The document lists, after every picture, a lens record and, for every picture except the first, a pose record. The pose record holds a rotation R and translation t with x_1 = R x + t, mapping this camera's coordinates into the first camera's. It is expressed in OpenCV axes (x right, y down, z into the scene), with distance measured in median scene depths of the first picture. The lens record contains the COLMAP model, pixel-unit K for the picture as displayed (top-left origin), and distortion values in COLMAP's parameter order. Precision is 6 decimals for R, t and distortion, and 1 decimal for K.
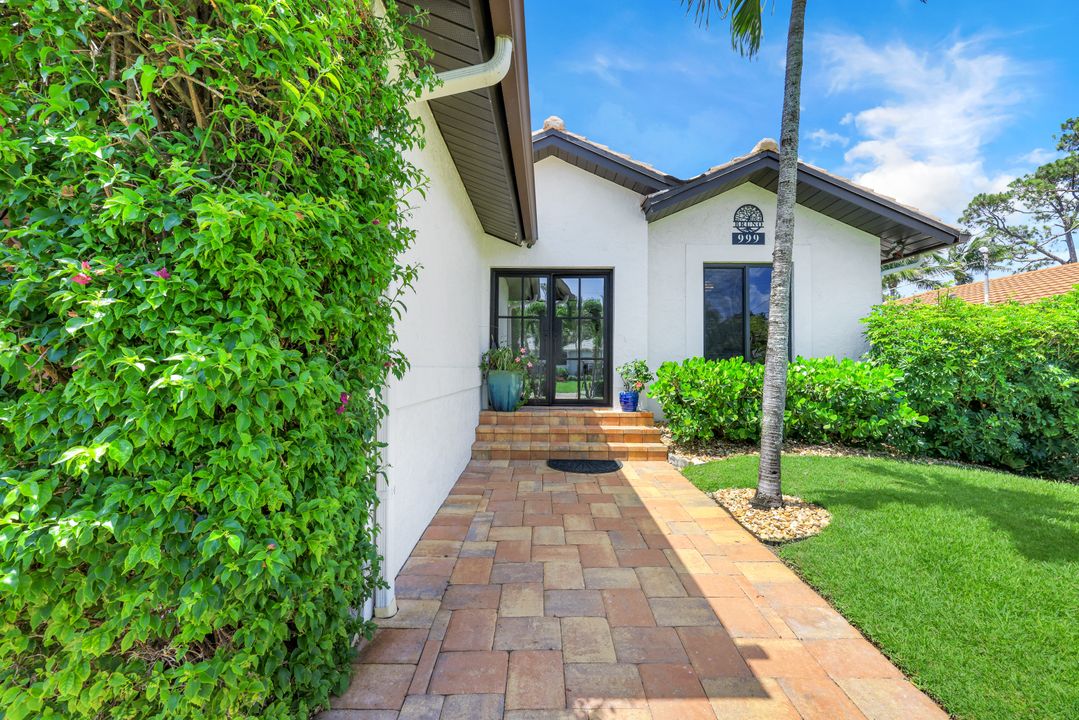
lens RADIAL K [[433.7, 0, 545.9], [0, 433.7, 362.1], [0, 0, 1]] dist [0.000167, 0.000143]
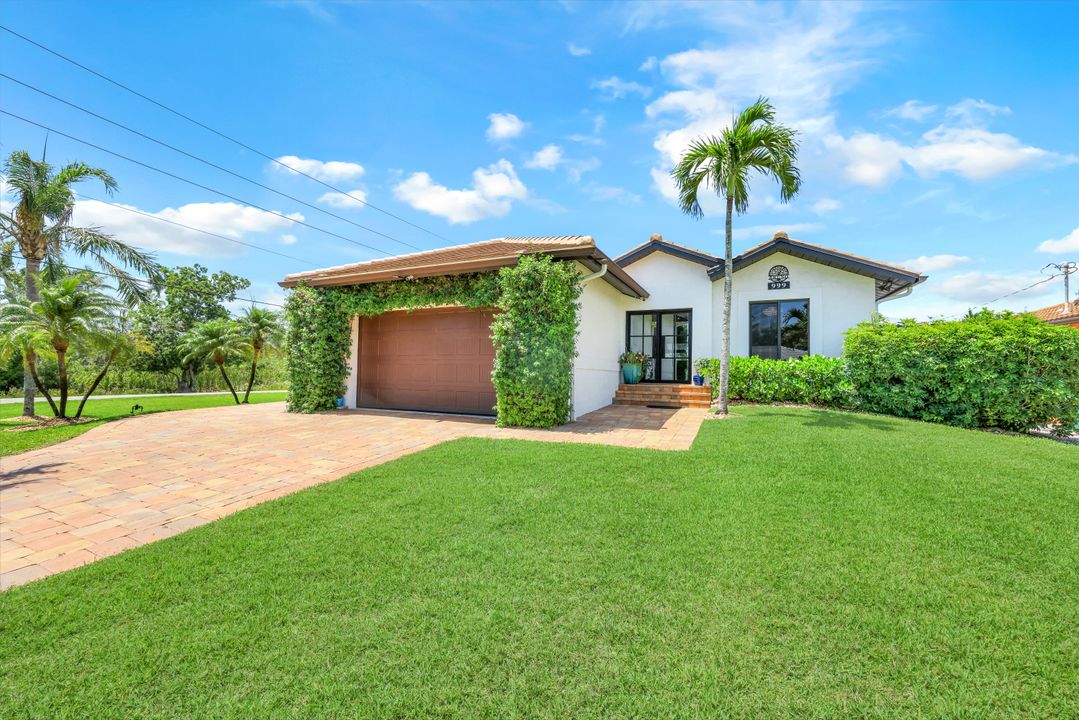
lens RADIAL K [[433.7, 0, 545.9], [0, 433.7, 362.1], [0, 0, 1]] dist [0.000167, 0.000143]
pose [[0.909982, -0.001032, -0.414646, 0.366932], [-0.007986, 0.999768, -0.020014, 0.055324], [0.414570, 0.021524, 0.909763, -0.953278]]
